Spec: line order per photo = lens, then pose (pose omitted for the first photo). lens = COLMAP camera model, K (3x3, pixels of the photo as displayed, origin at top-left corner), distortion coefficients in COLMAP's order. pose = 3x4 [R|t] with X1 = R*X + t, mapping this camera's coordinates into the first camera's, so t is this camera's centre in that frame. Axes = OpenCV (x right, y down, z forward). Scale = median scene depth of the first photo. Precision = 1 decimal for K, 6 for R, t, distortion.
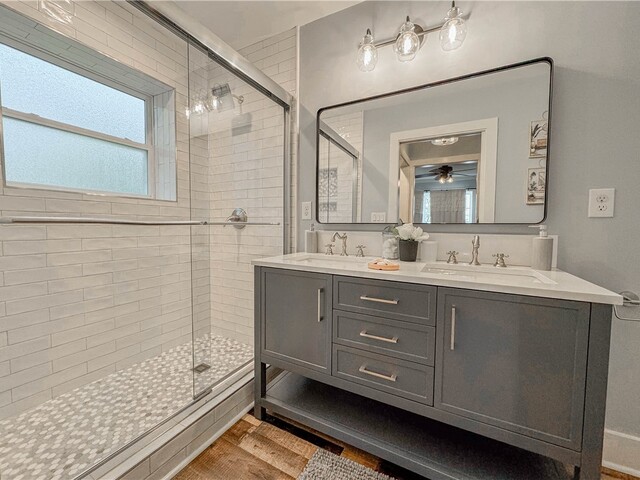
lens RADIAL K [[259.5, 0, 319.7], [0, 259.5, 235.7], [0, 0, 1]] dist [-0.003601, -0.000029]
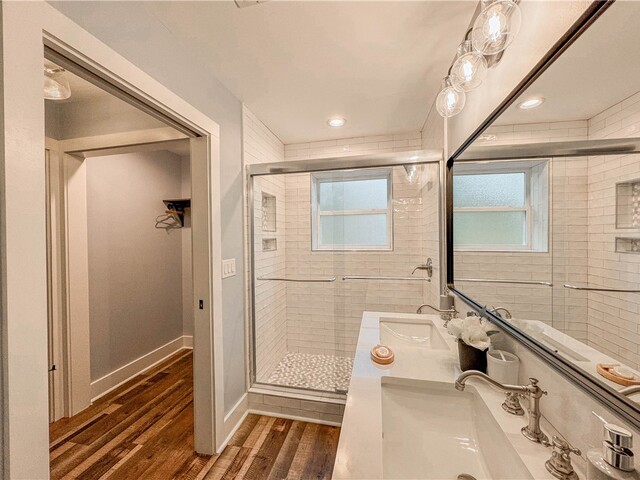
lens RADIAL K [[259.5, 0, 319.2], [0, 259.5, 242.1], [0, 0, 1]] dist [-0.003601, -0.000029]
pose [[0.251244, -0.000315, -0.967924, 0.818712], [-0.041064, 0.999096, -0.010984, -0.192443], [0.967052, 0.042507, 0.251004, 0.402599]]
